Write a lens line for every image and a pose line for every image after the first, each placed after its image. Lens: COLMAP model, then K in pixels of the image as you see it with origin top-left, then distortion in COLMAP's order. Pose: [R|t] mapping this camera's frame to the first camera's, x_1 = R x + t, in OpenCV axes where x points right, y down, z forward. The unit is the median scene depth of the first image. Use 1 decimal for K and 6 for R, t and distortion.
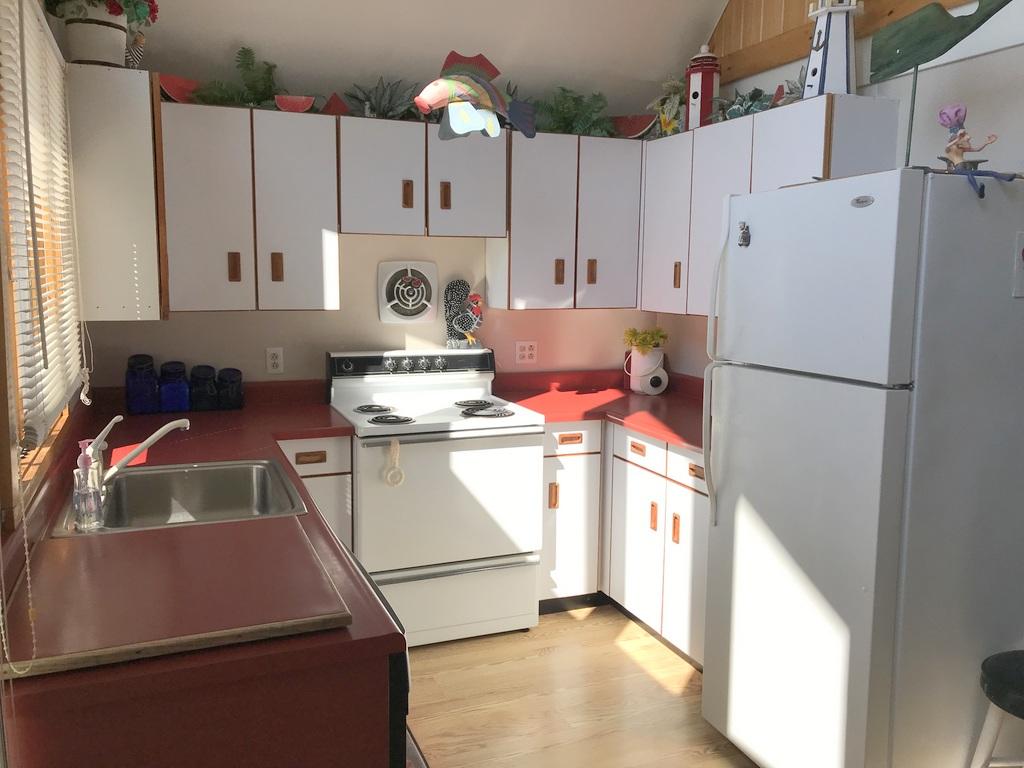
lens RADIAL K [[838.5, 0, 512.0], [0, 838.5, 384.0], [0, 0, 1]] dist [-0.031413, 0.045310]
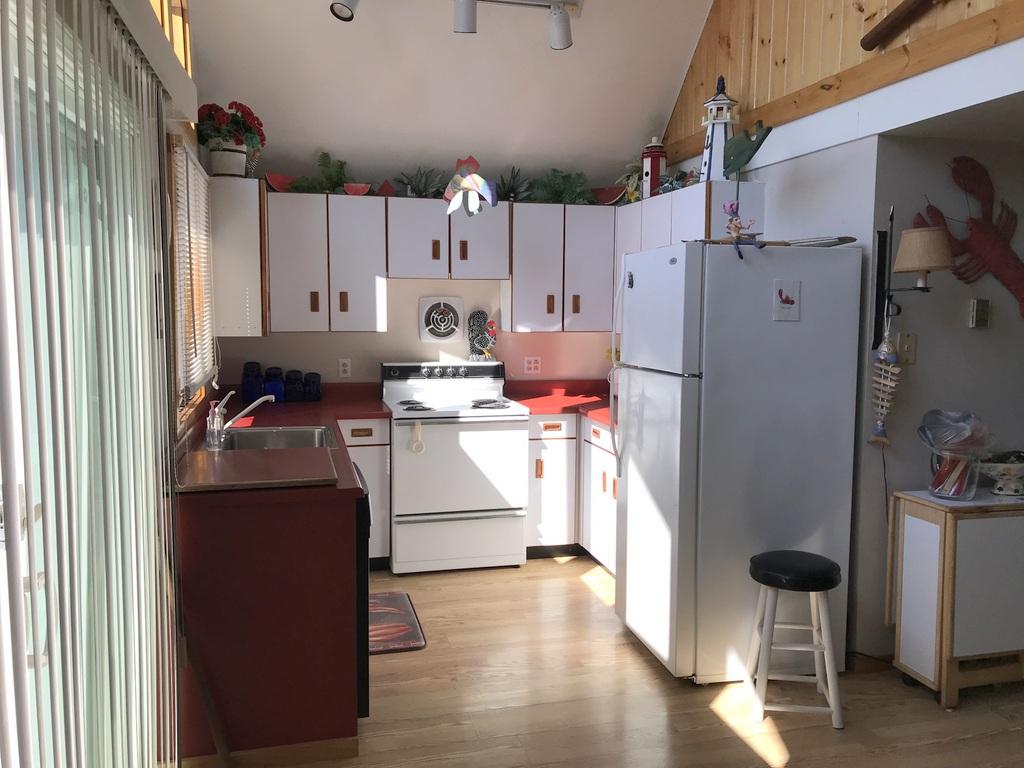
lens RADIAL K [[838.8, 0, 512.0], [0, 838.8, 384.0], [0, 0, 1]] dist [-0.002465, -0.000866]
pose [[0.990781, 0.010139, -0.135092, 0.193103], [-0.015072, 0.999254, -0.035545, 0.046501], [0.134631, 0.037253, 0.990195, -0.368414]]
